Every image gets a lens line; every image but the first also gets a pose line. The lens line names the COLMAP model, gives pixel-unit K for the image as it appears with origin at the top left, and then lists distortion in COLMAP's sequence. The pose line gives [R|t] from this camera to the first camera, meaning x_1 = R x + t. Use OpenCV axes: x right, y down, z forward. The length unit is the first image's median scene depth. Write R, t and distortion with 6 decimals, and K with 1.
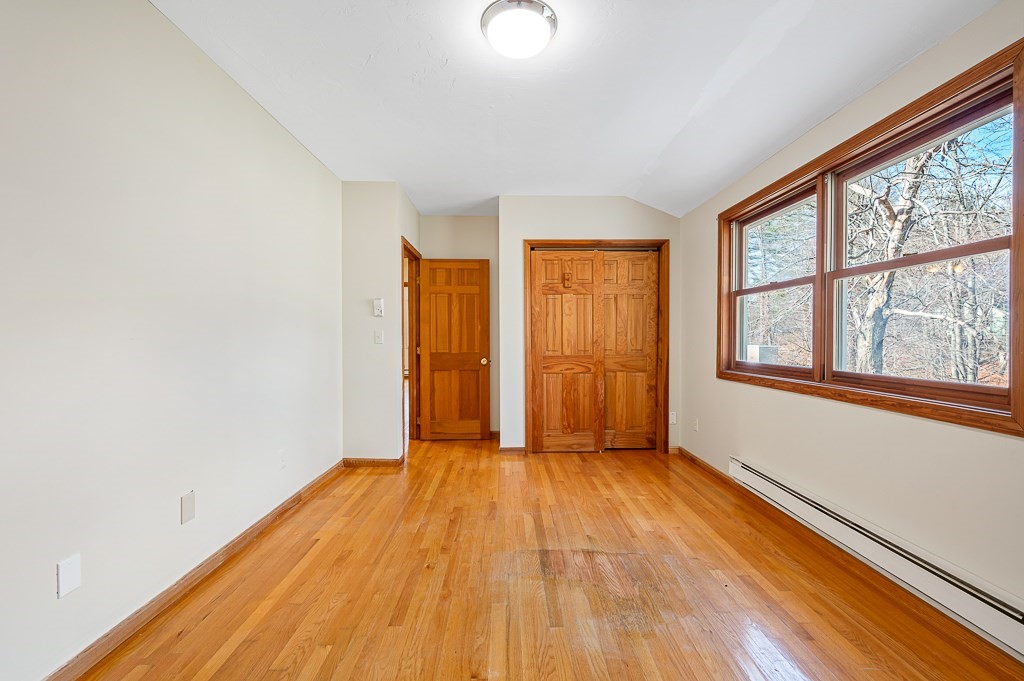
lens RADIAL K [[400.8, 0, 512.0], [0, 400.8, 340.5], [0, 0, 1]] dist [-0.000417, -0.000023]
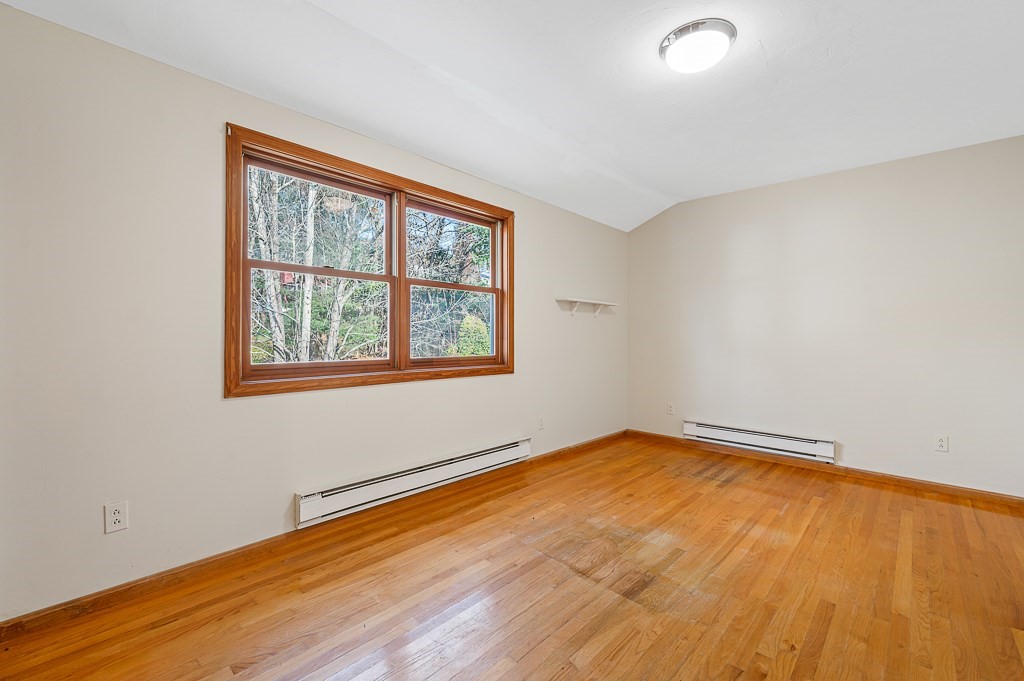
lens RADIAL K [[423.3, 0, 510.3], [0, 423.3, 333.9], [0, 0, 1]] dist [-0.000736, -0.000011]
pose [[-0.704107, -0.015505, 0.709925, -0.374630], [-0.012274, 0.999878, 0.009665, -0.020441], [-0.709988, -0.001908, -0.704211, 1.859732]]
